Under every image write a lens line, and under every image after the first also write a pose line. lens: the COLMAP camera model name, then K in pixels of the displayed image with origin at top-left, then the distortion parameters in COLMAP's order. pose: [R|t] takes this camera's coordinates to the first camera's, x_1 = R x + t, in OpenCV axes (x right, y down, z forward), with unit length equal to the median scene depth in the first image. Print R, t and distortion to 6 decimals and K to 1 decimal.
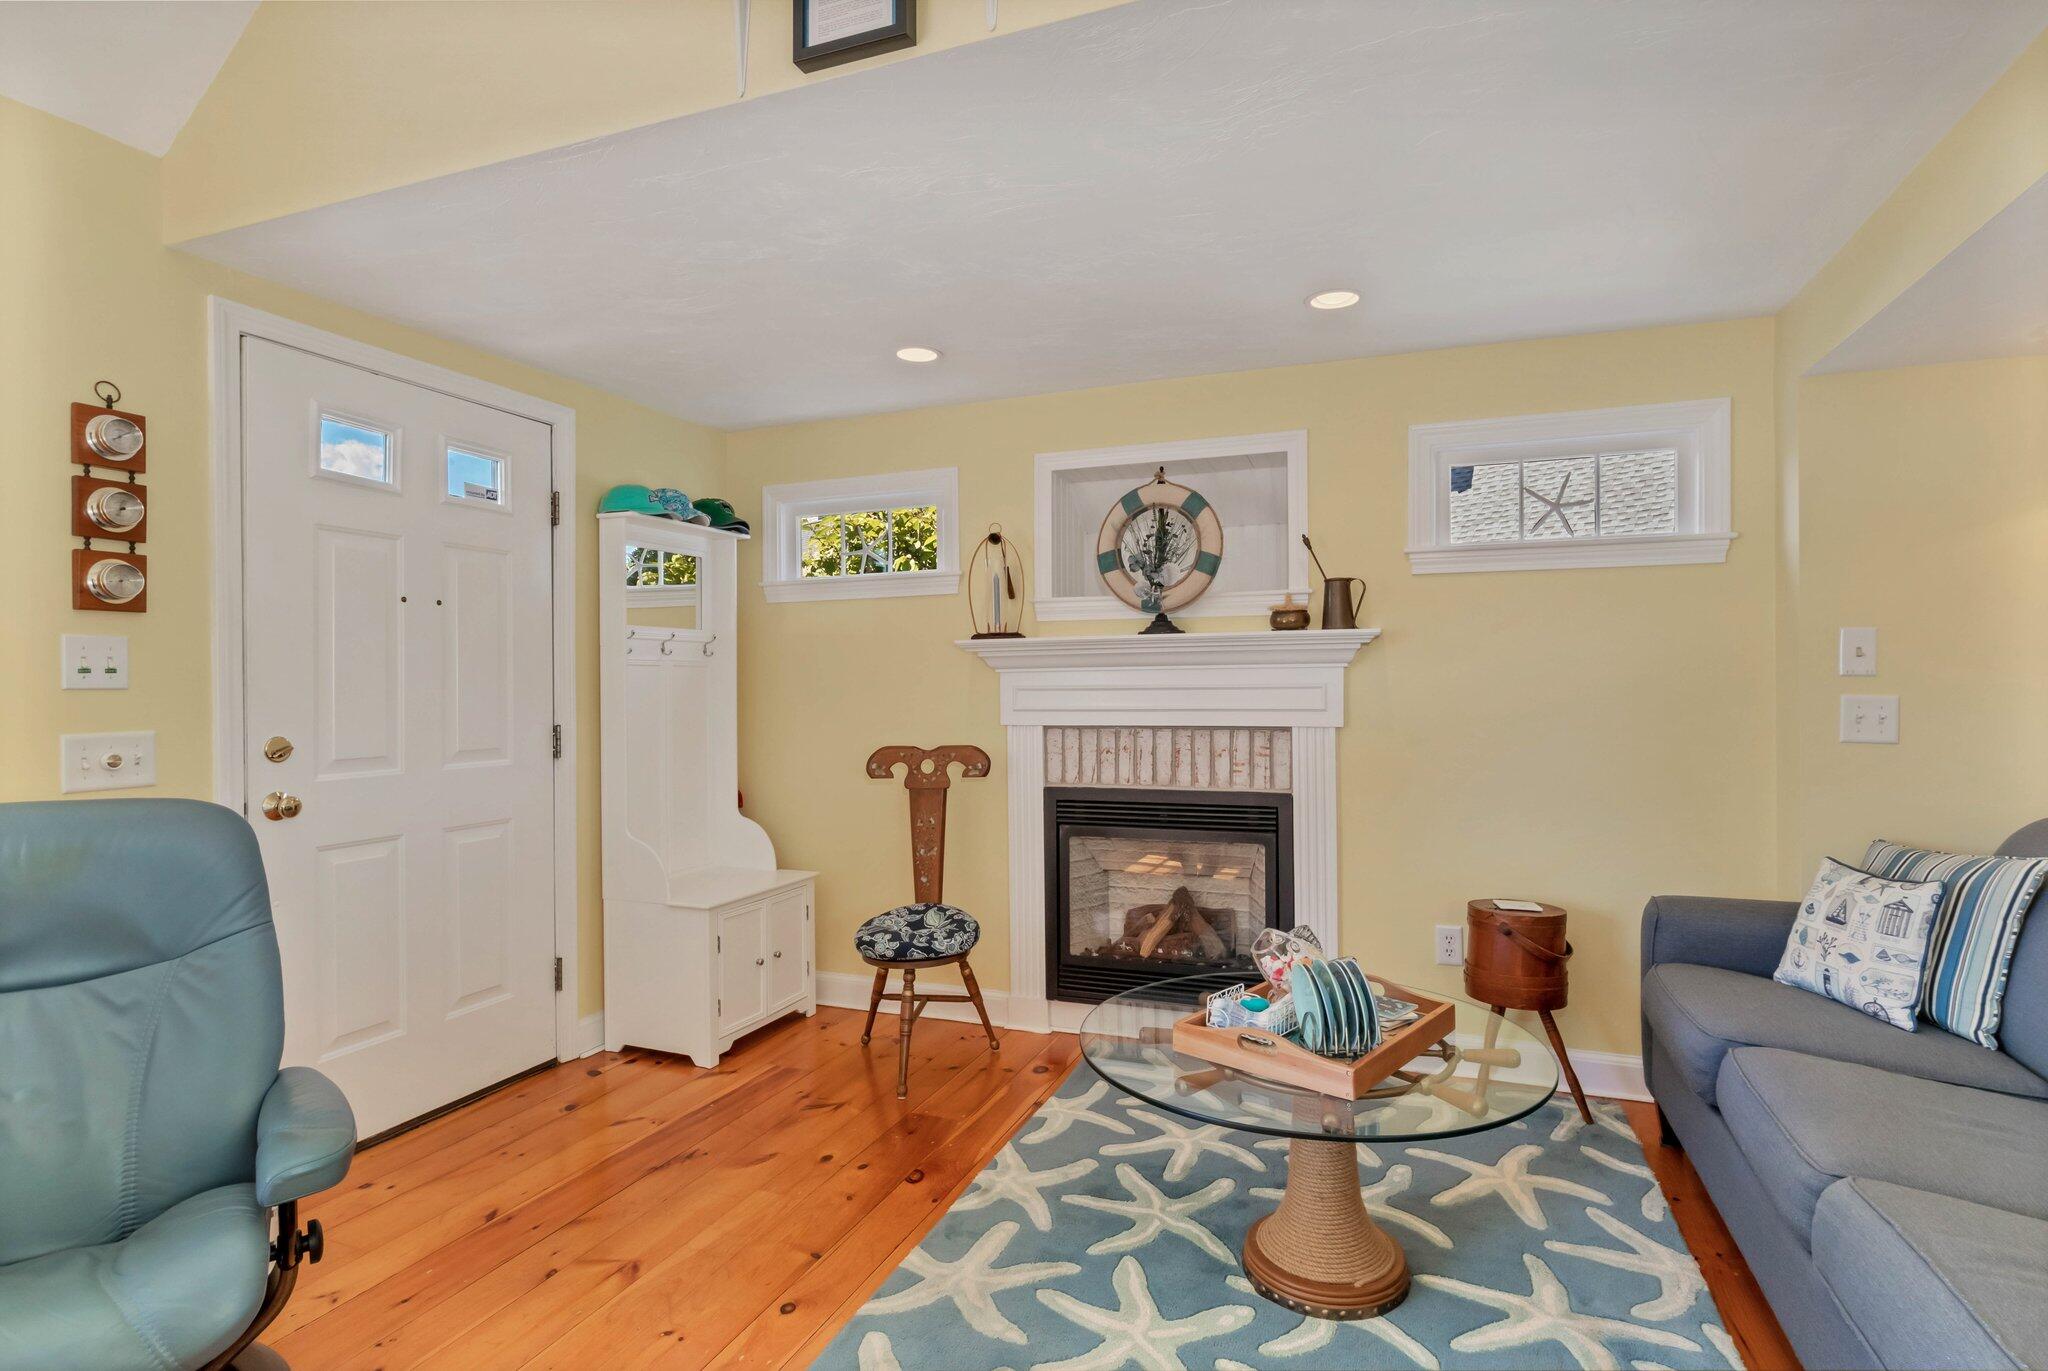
lens RADIAL K [[1029.8, 0, 1034.2], [0, 1029.8, 687.1], [0, 0, 1]] dist [-0.010197, 0.000286]
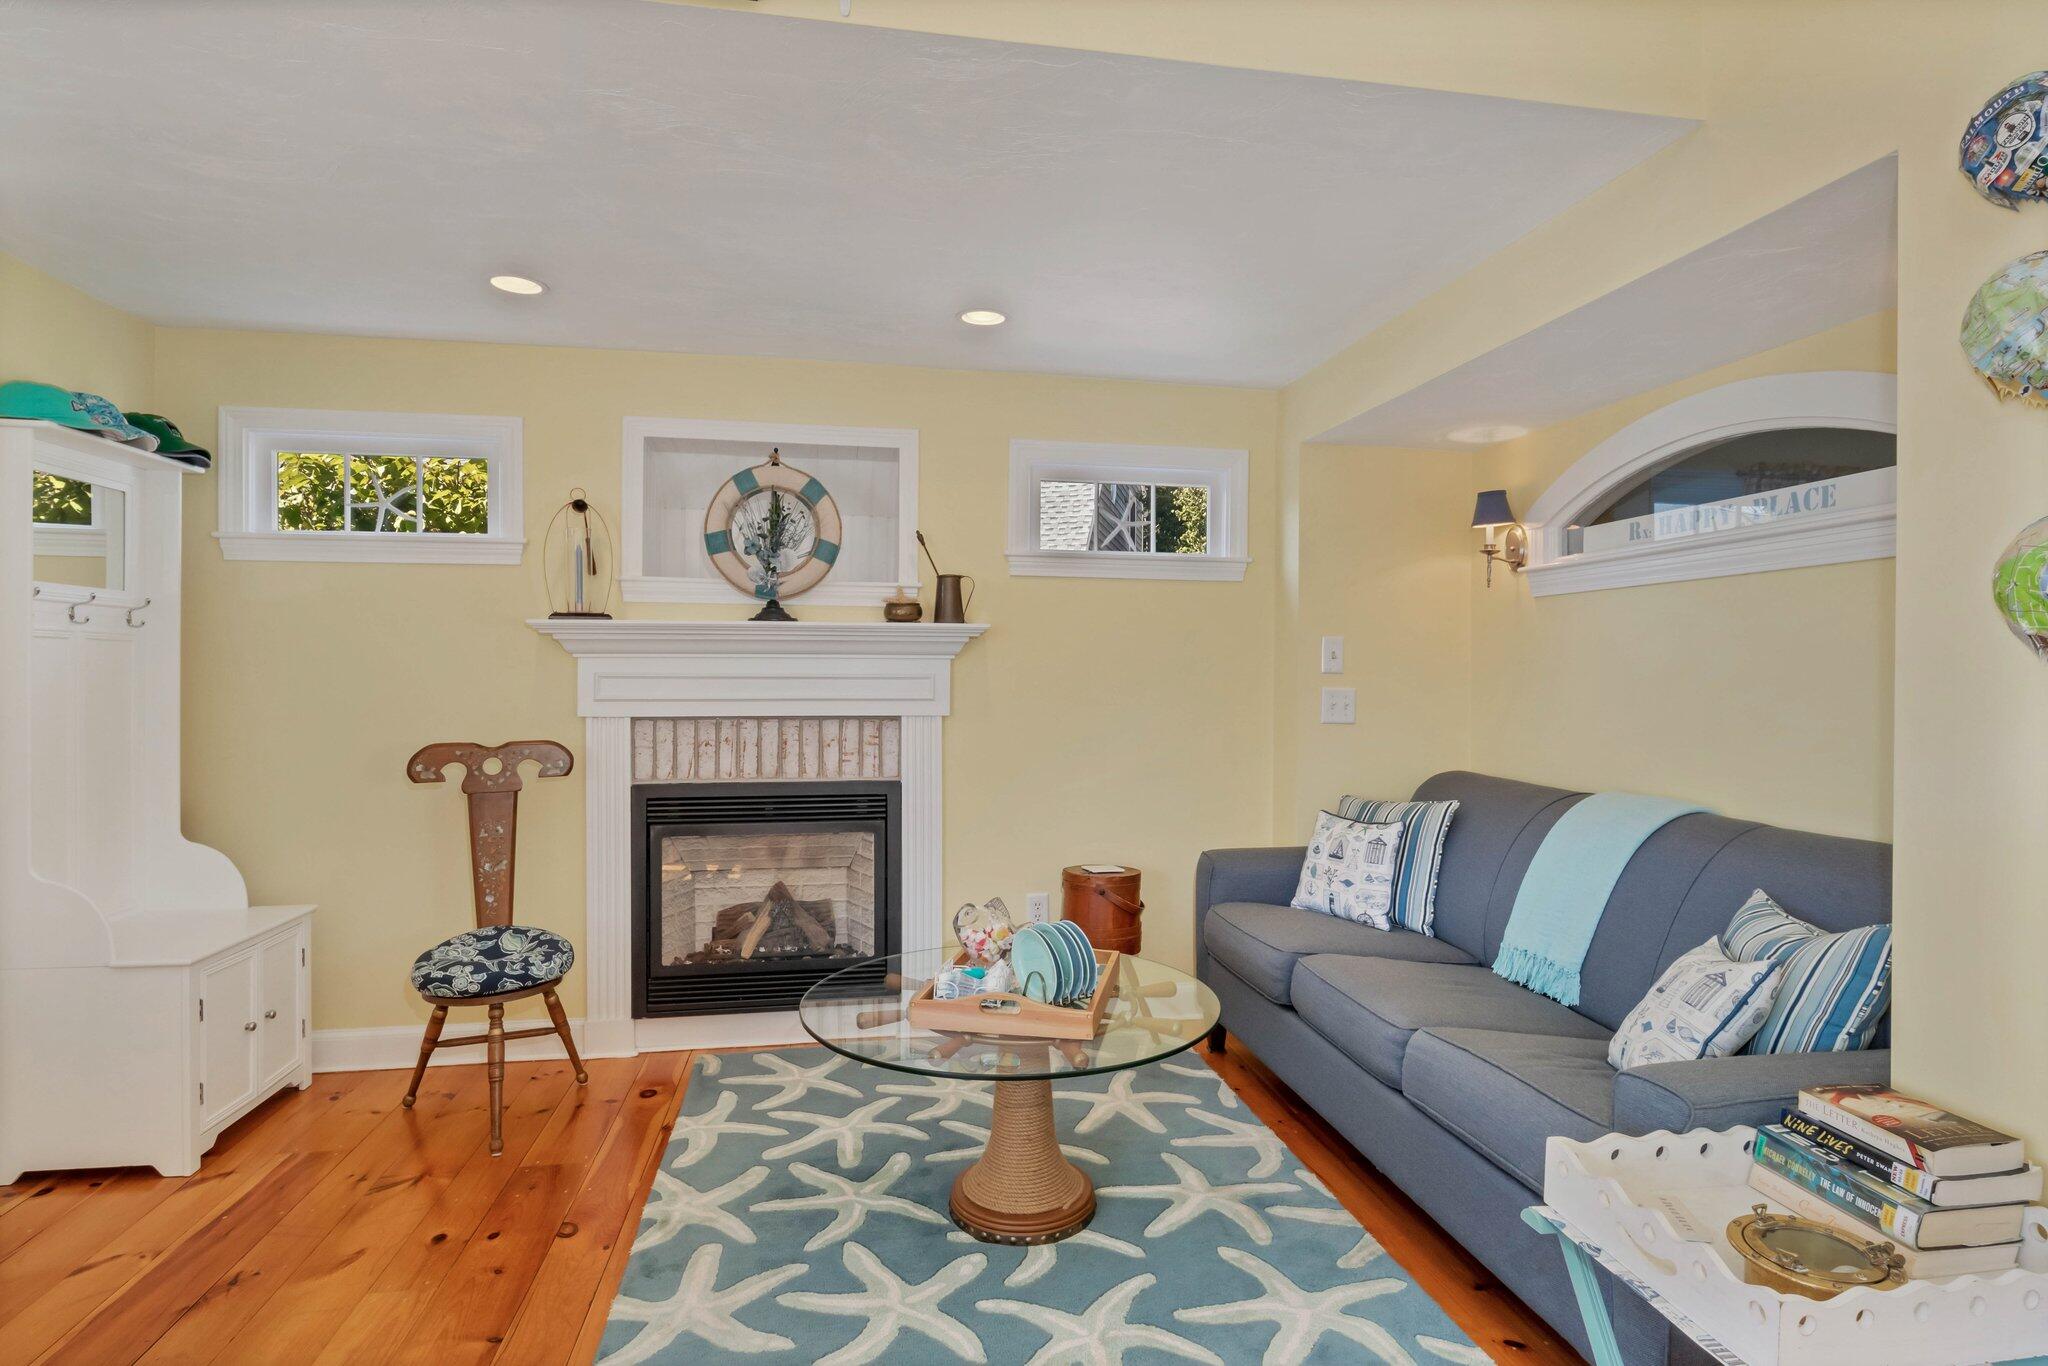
lens RADIAL K [[1081.9, 0, 1042.1], [0, 1081.9, 680.5], [0, 0, 1]] dist [-0.010223, -0.000467]
pose [[0.849018, 0.008869, 0.528289, -0.204312], [-0.010432, 0.999946, -0.000022, 0.001591], [-0.528261, -0.005493, 0.849065, 0.004271]]
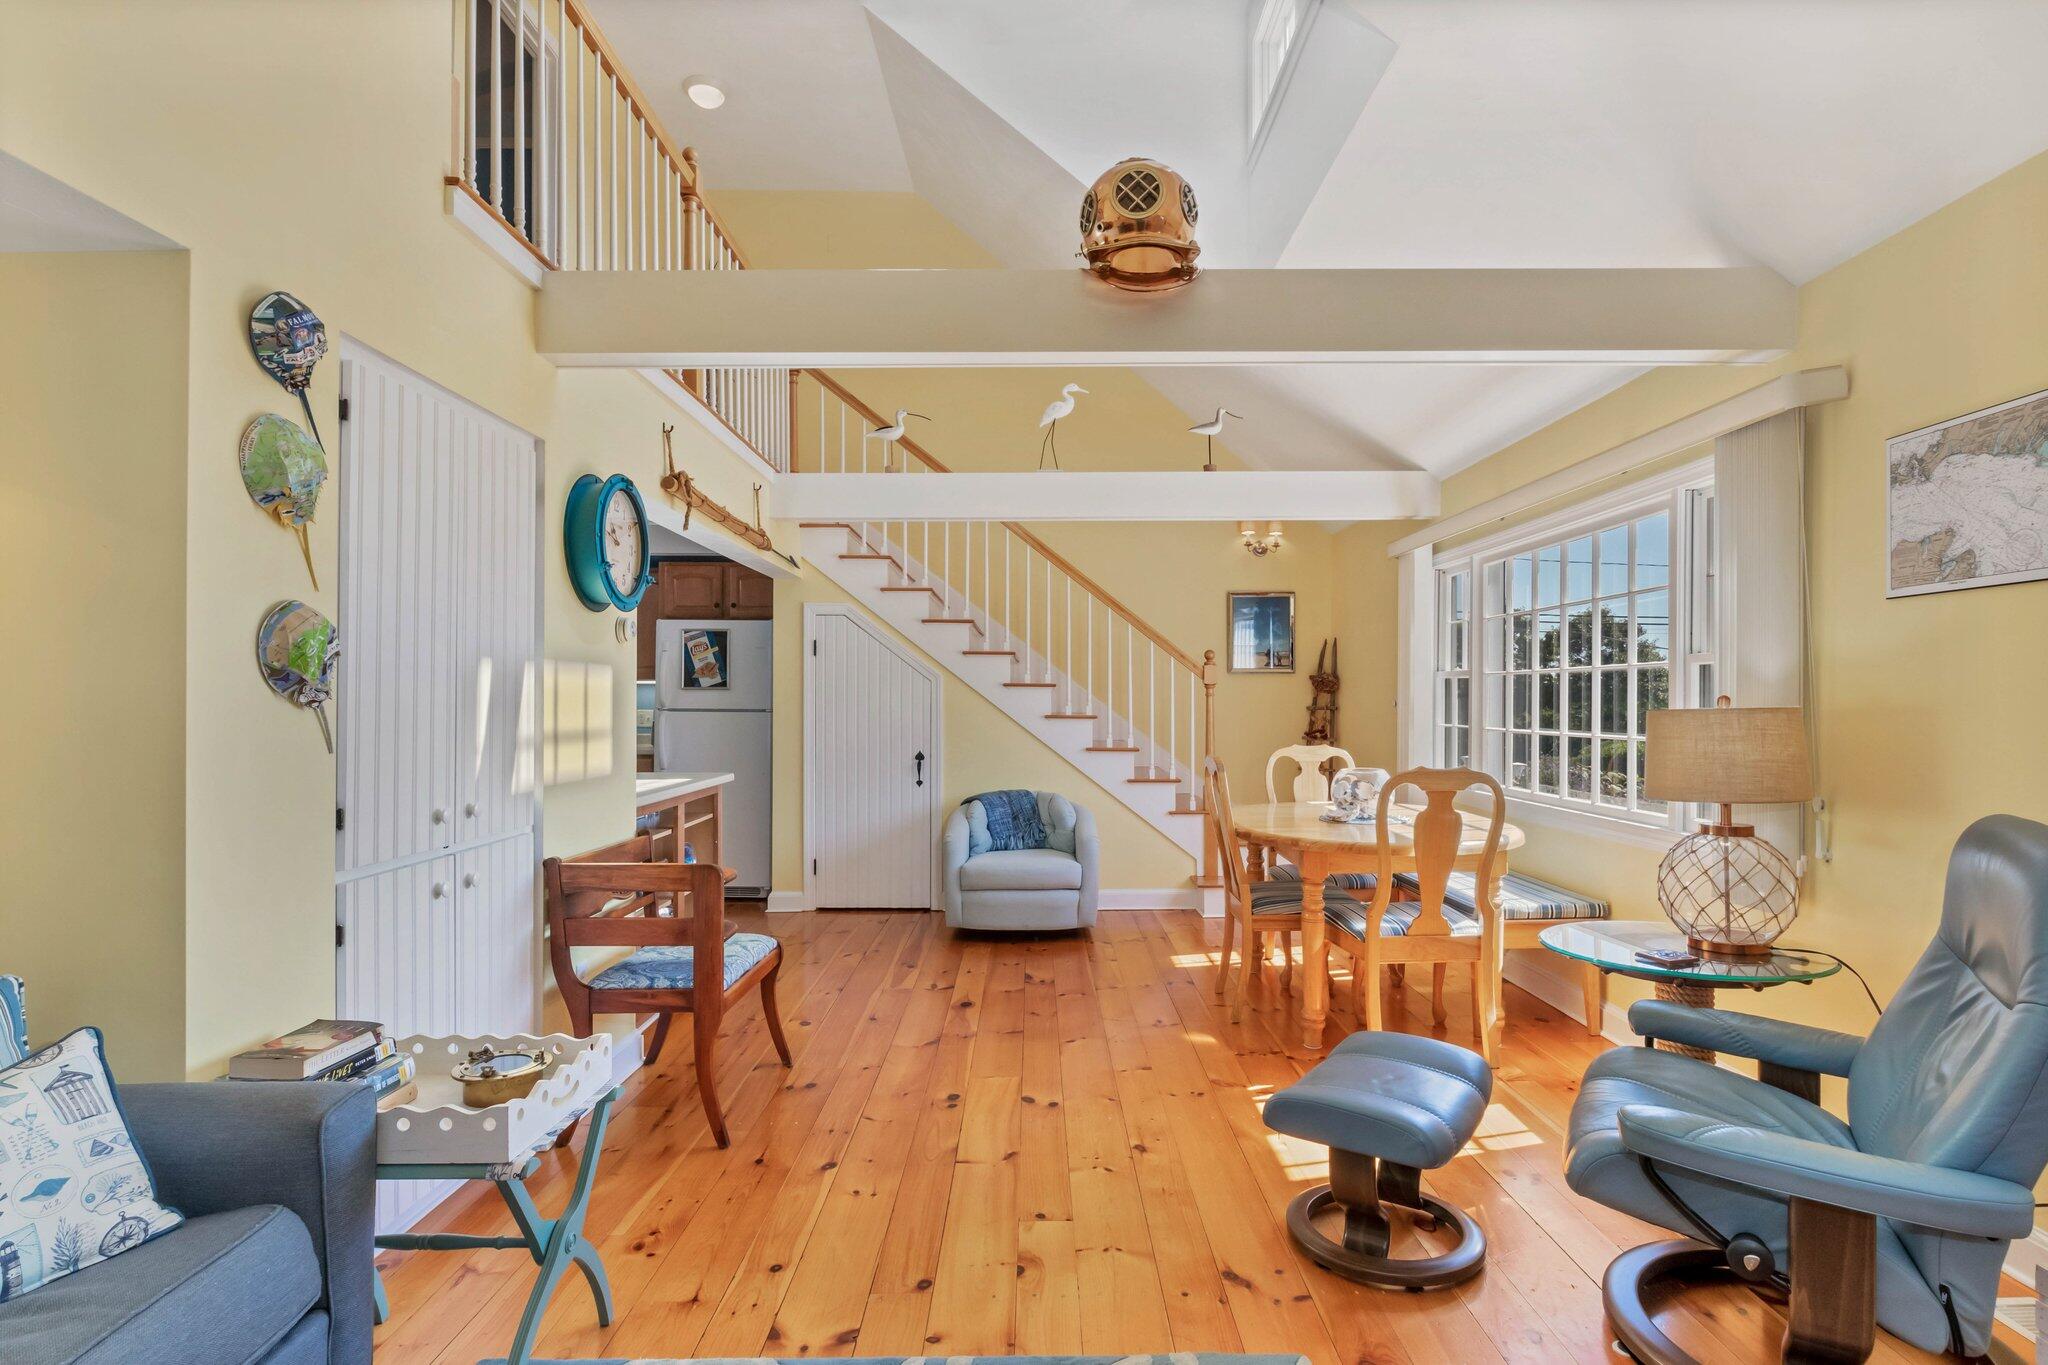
lens RADIAL K [[1031.8, 0, 1036.5], [0, 1031.8, 690.8], [0, 0, 1]] dist [-0.001182, -0.001606]
pose [[-0.929961, 0.003819, -0.367639, 0.164918], [0.005461, 0.999979, -0.003424, -0.010275], [0.367619, -0.005192, -0.929962, 0.851757]]
